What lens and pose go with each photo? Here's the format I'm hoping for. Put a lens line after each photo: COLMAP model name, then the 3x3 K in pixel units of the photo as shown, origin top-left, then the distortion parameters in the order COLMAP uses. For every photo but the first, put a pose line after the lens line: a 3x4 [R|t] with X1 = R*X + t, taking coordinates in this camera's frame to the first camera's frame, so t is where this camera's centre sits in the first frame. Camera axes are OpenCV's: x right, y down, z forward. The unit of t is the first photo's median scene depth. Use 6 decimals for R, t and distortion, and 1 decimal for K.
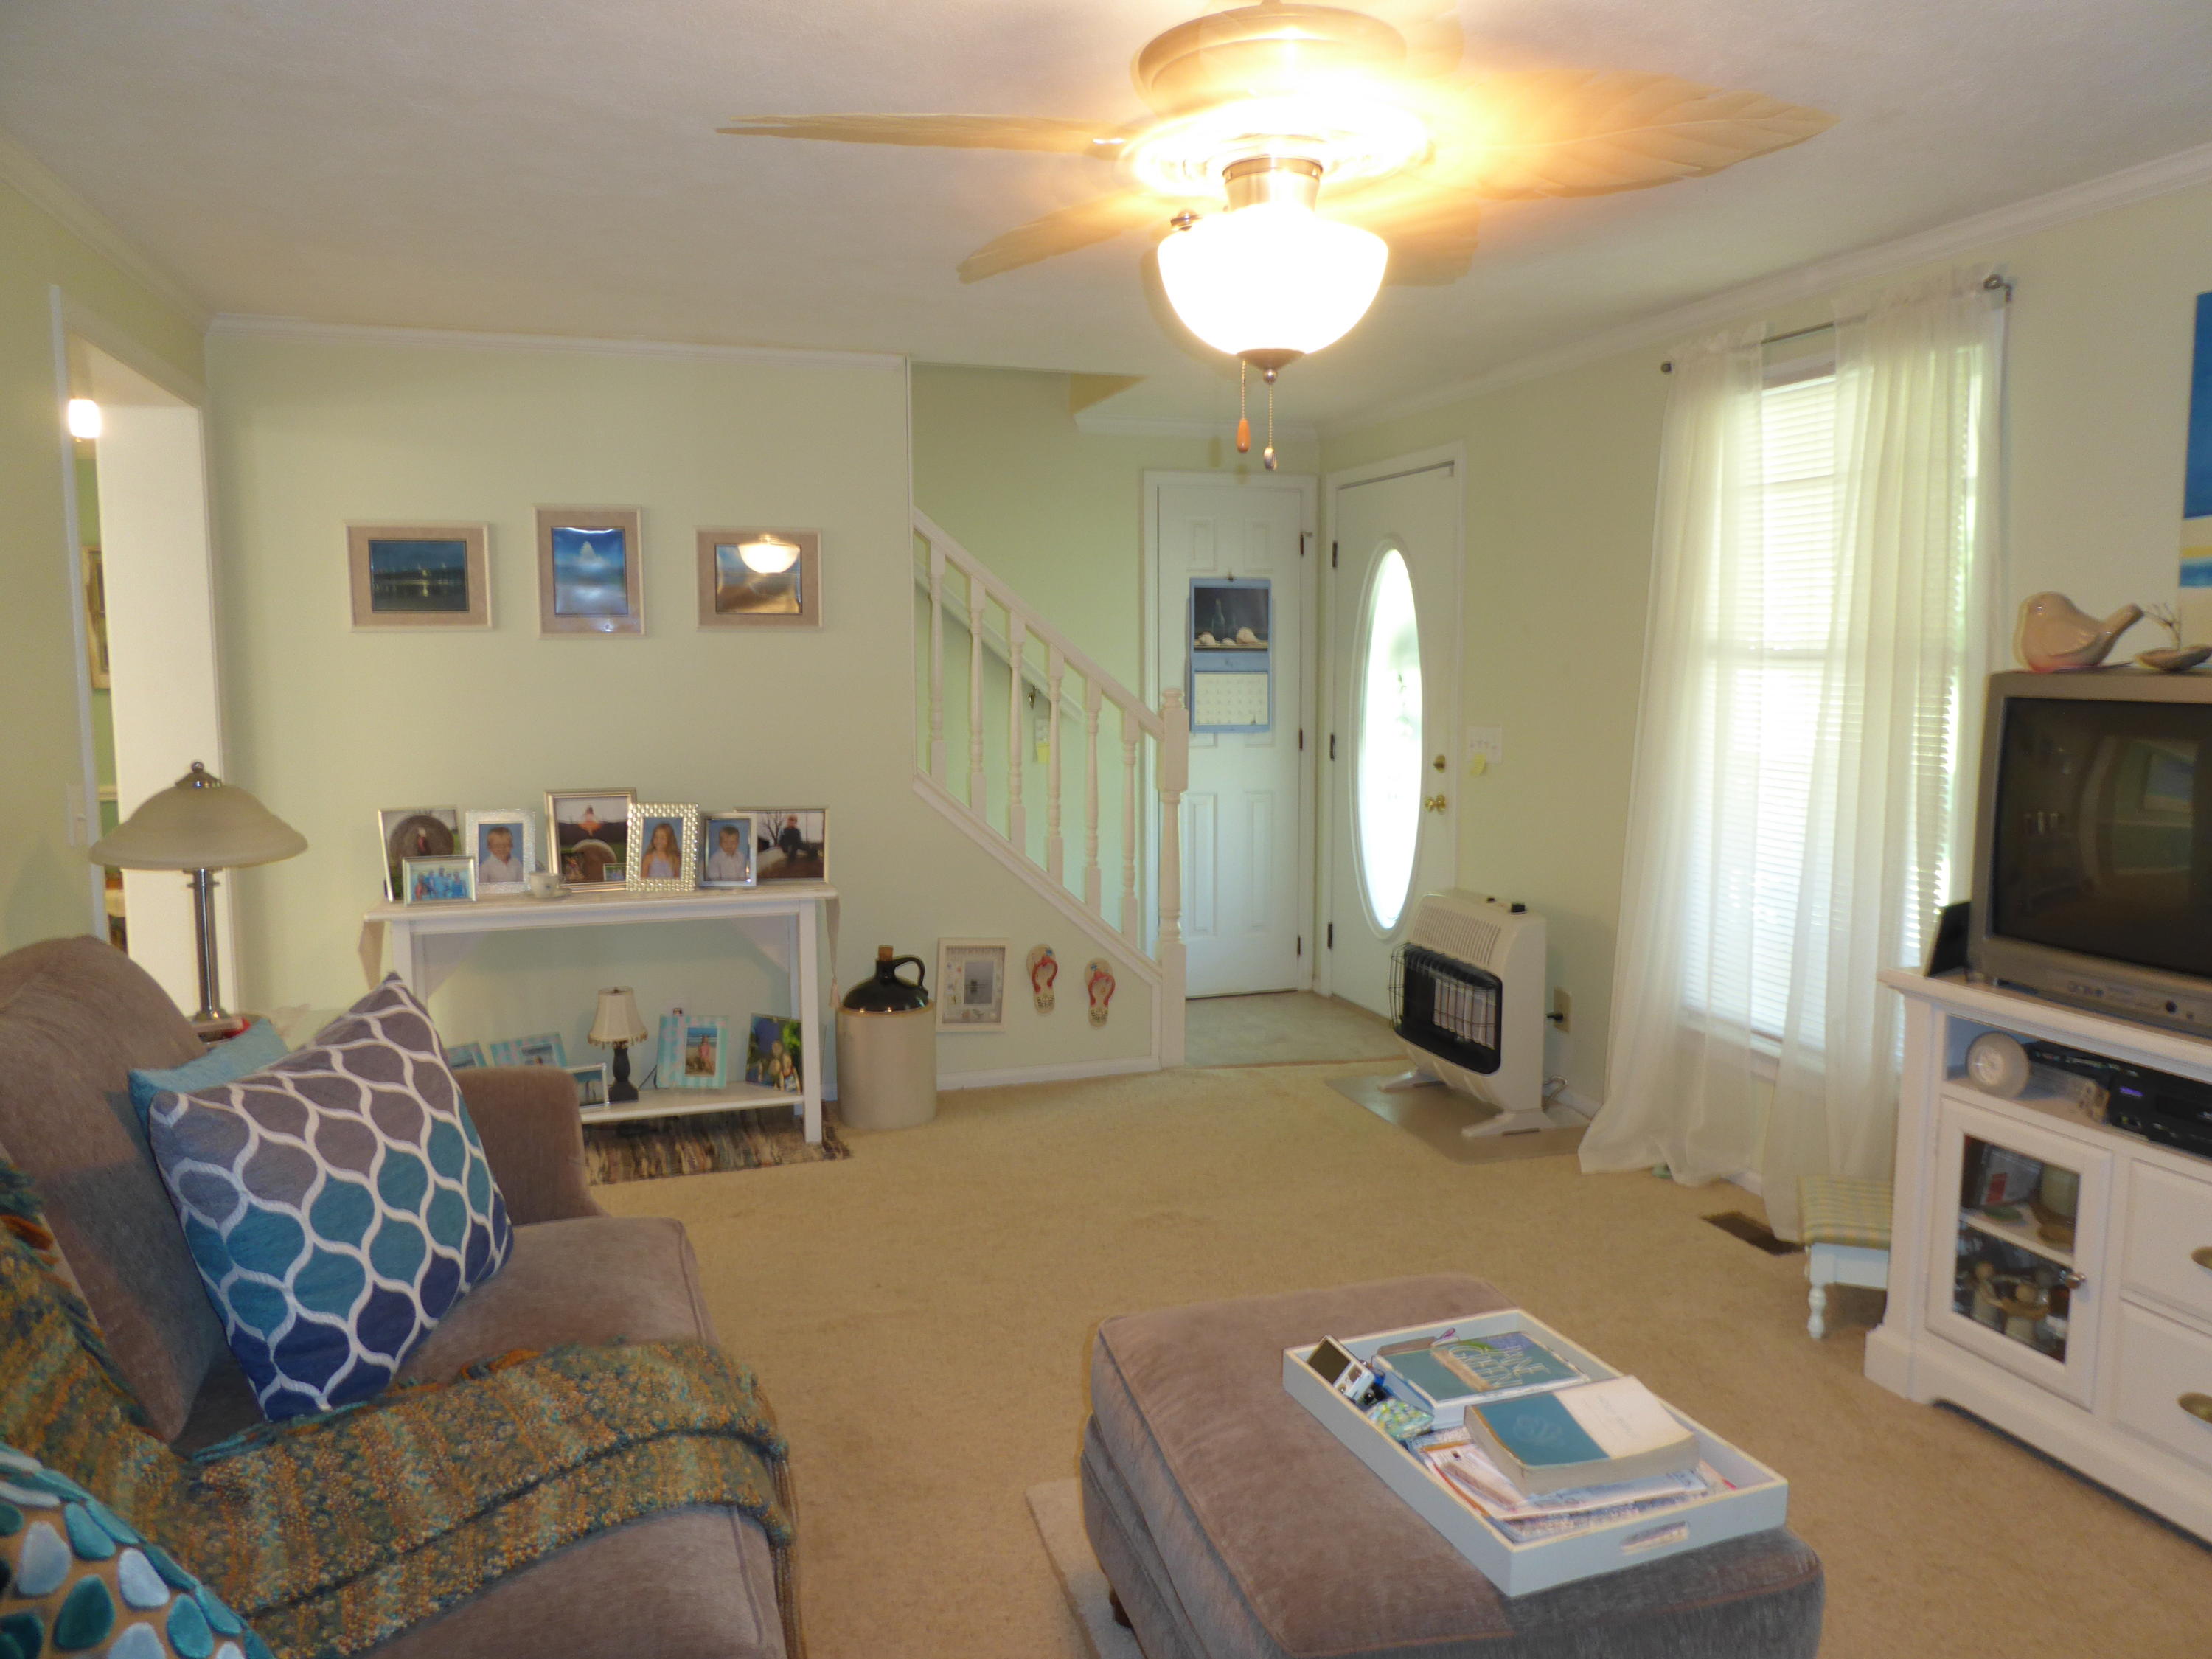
lens RADIAL K [[1582.3, 0, 1114.0], [0, 1582.3, 833.1], [0, 0, 1]] dist [-0.049720, 0.004406]
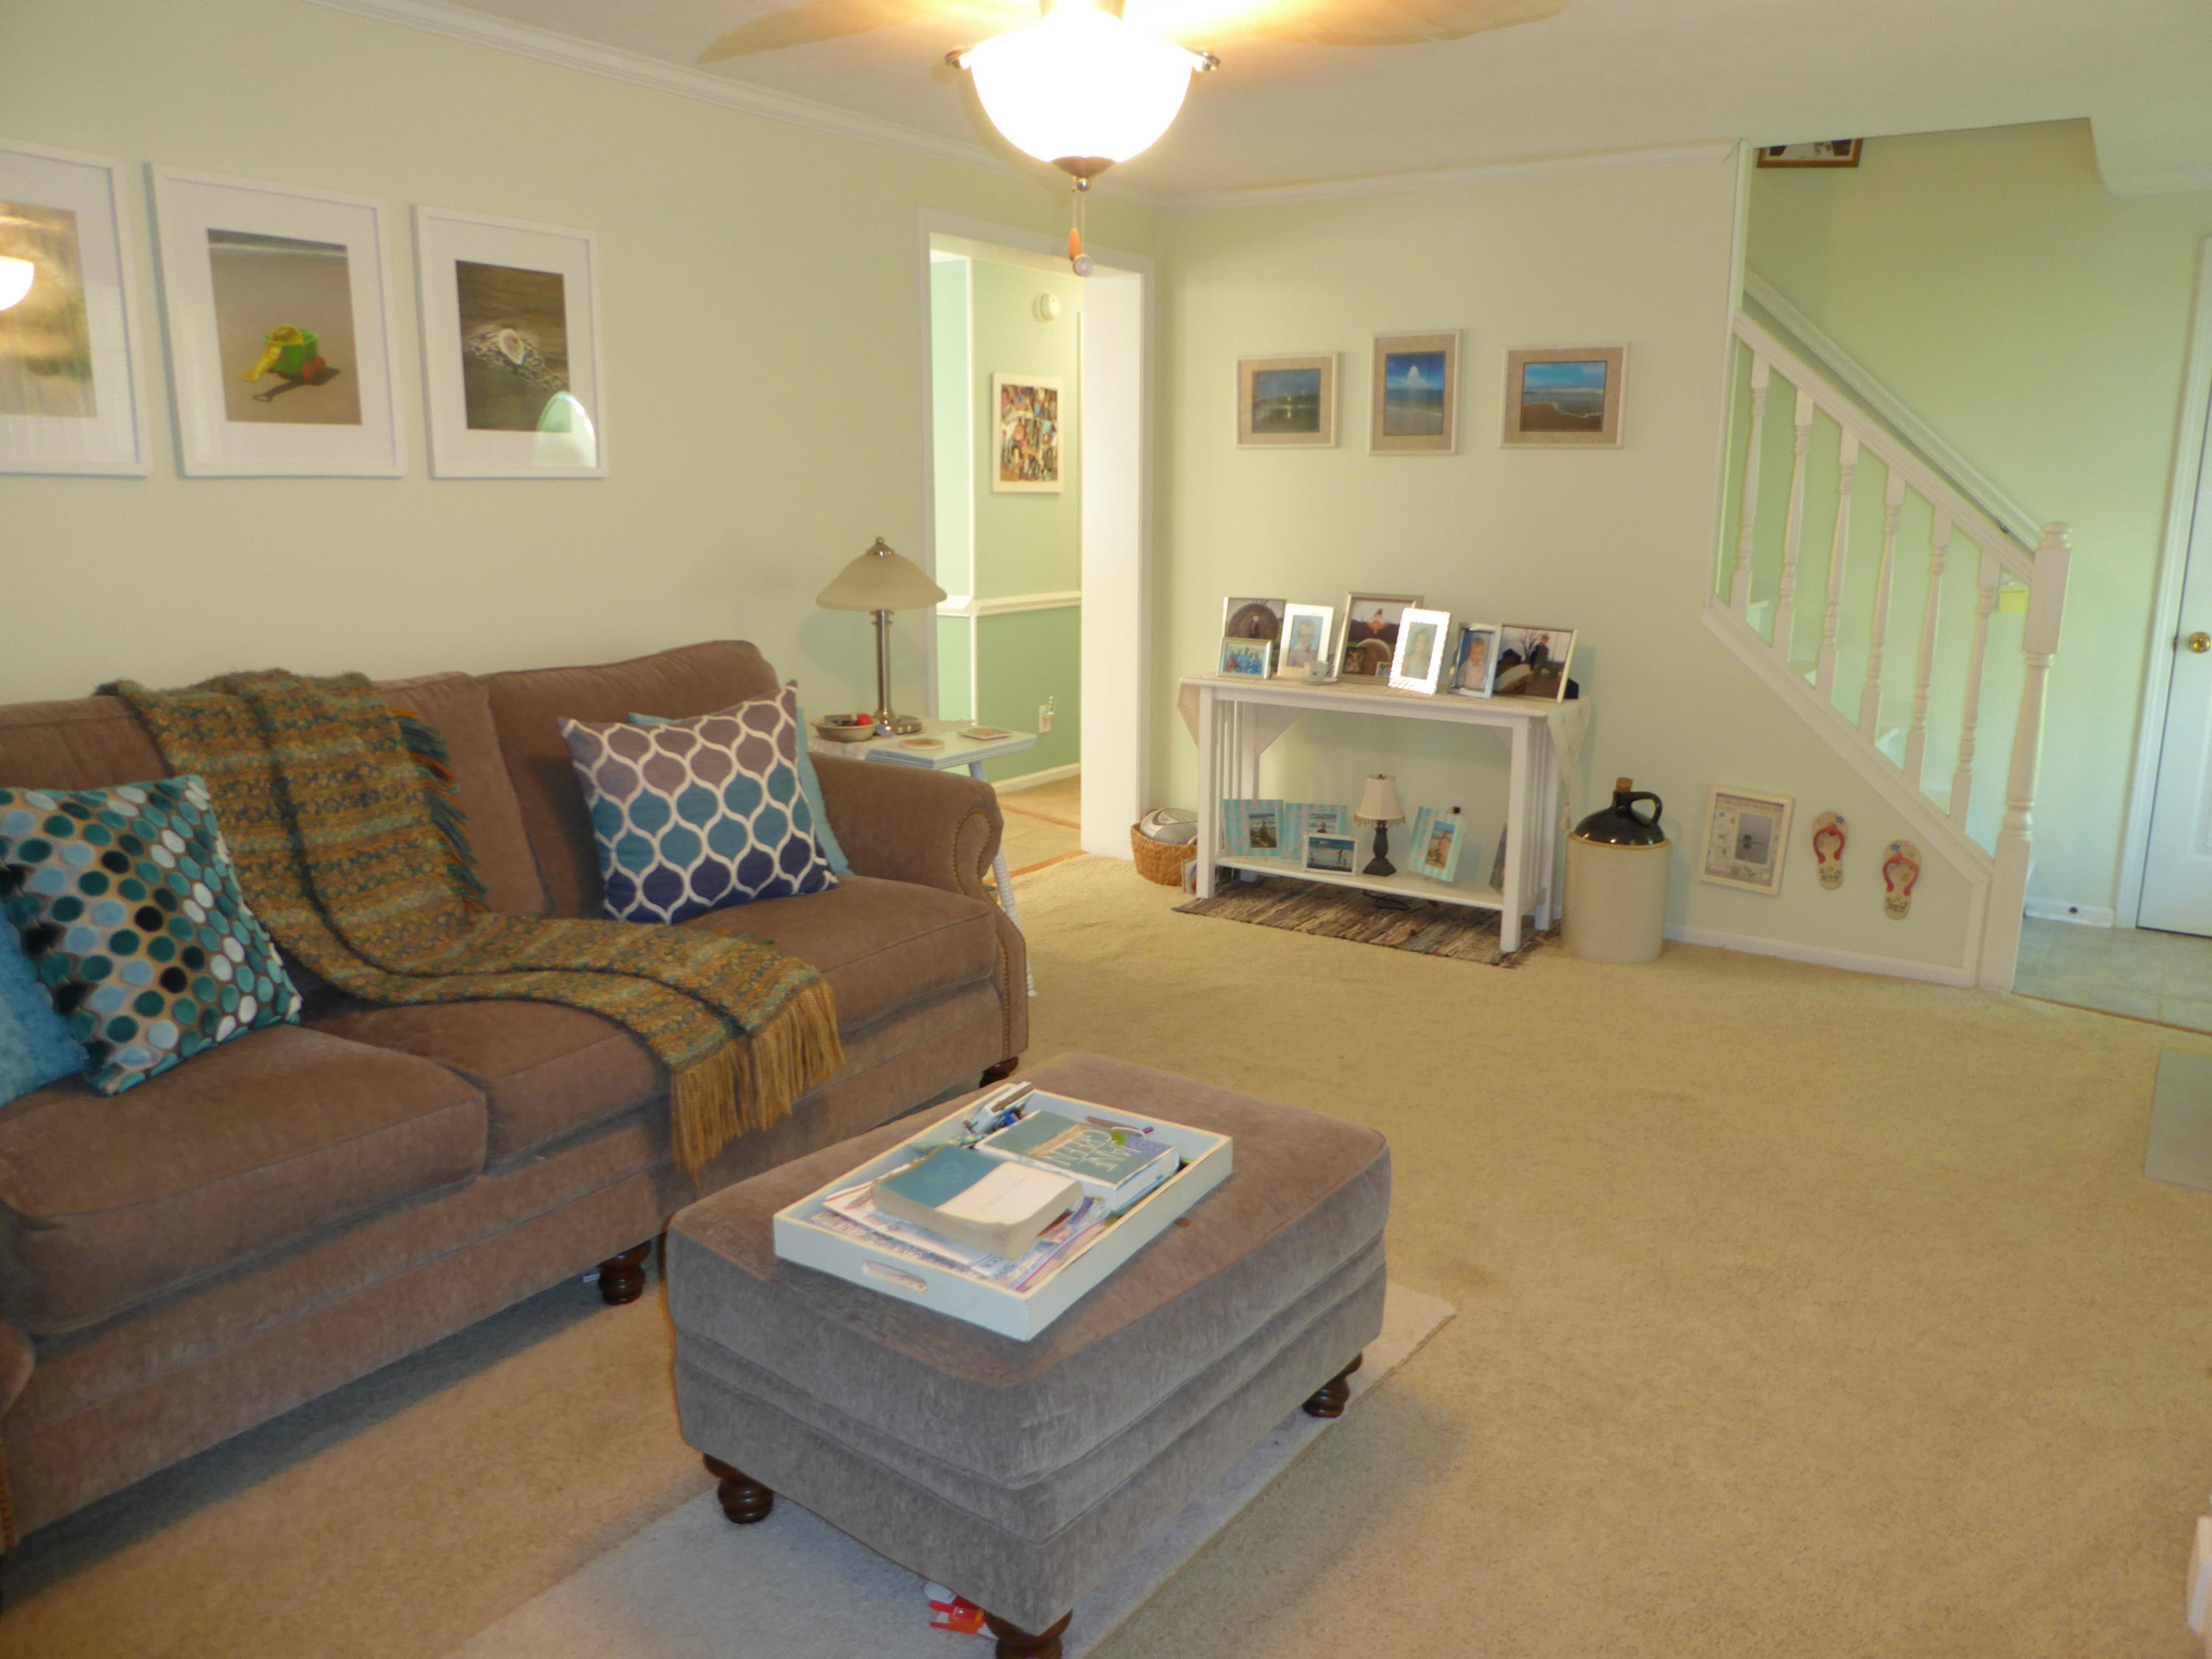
lens RADIAL K [[1582.3, 0, 1114.0], [0, 1582.3, 833.1], [0, 0, 1]] dist [-0.049720, 0.004406]
pose [[0.607431, 0.182273, -0.773178, 0.442909], [-0.099008, 0.983101, 0.153978, -0.013953], [0.788178, -0.016980, 0.615213, 0.159623]]
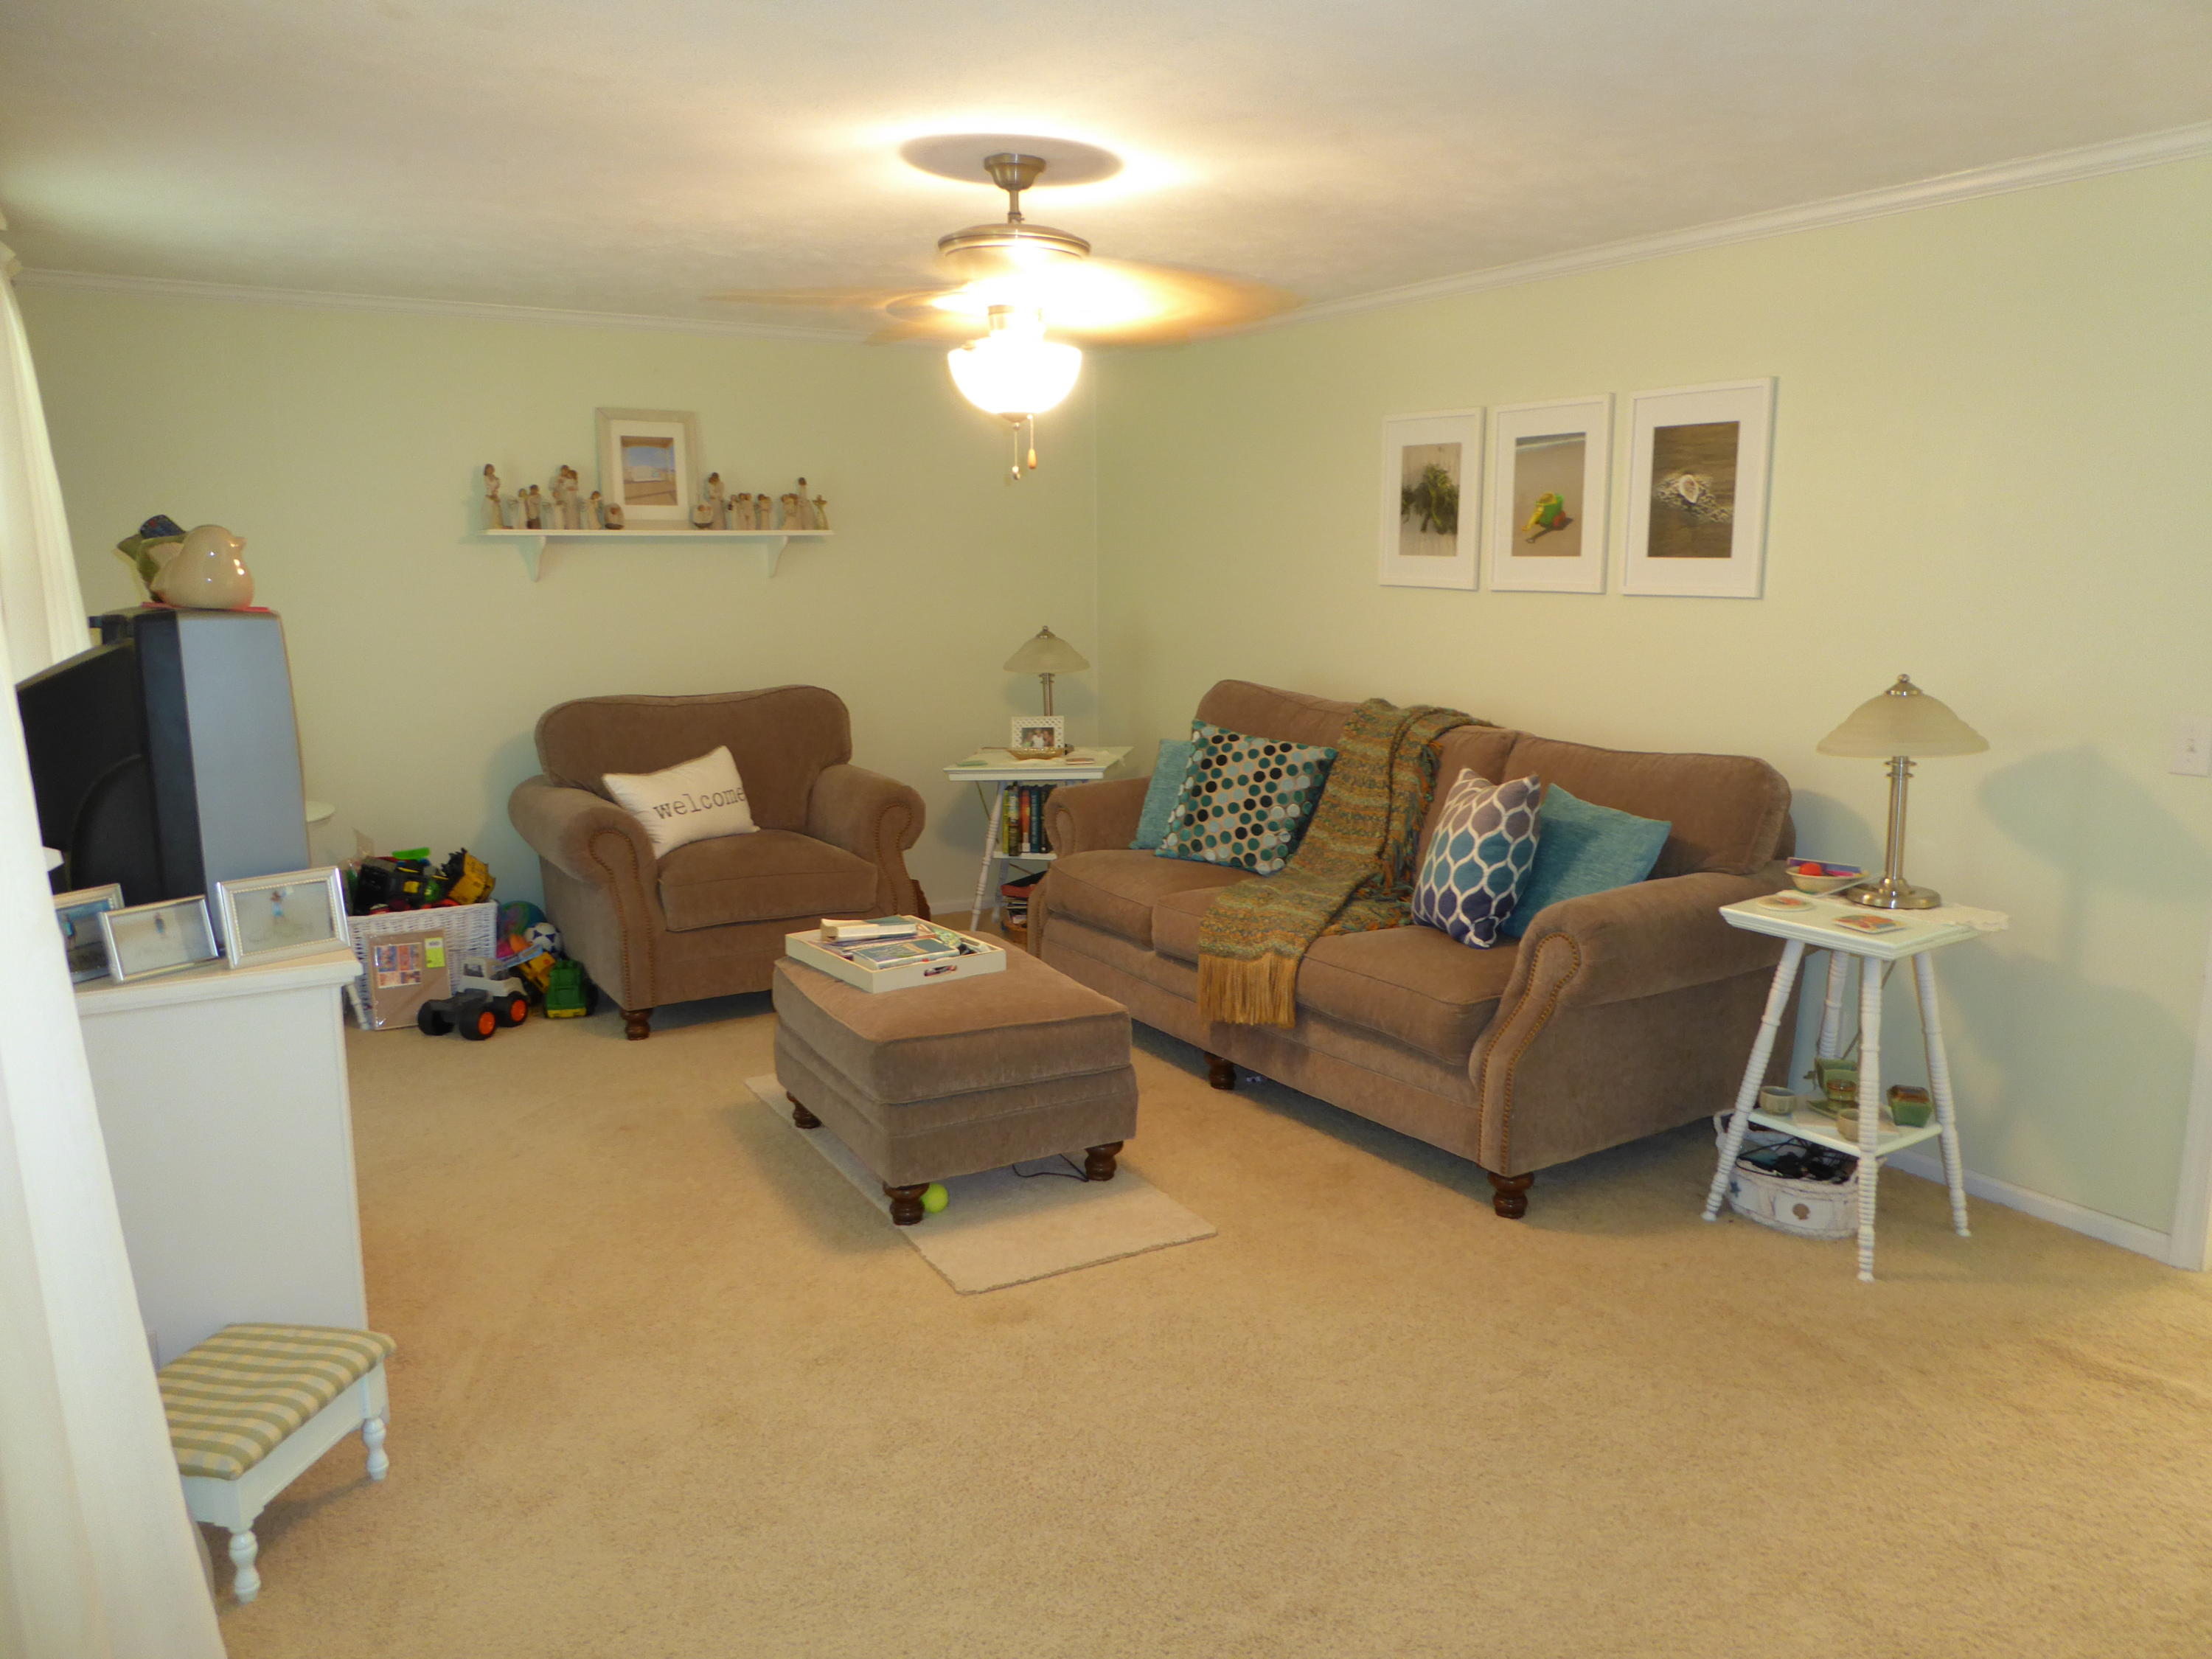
lens RADIAL K [[1554.8, 0, 1124.7], [0, 1554.8, 840.2], [0, 0, 1]] dist [-0.061914, 0.034445]
pose [[-0.975117, 0.039030, -0.218228, 0.163724], [-0.023730, 0.960348, 0.277792, -0.145945], [0.220417, 0.276058, -0.935526, 1.234849]]
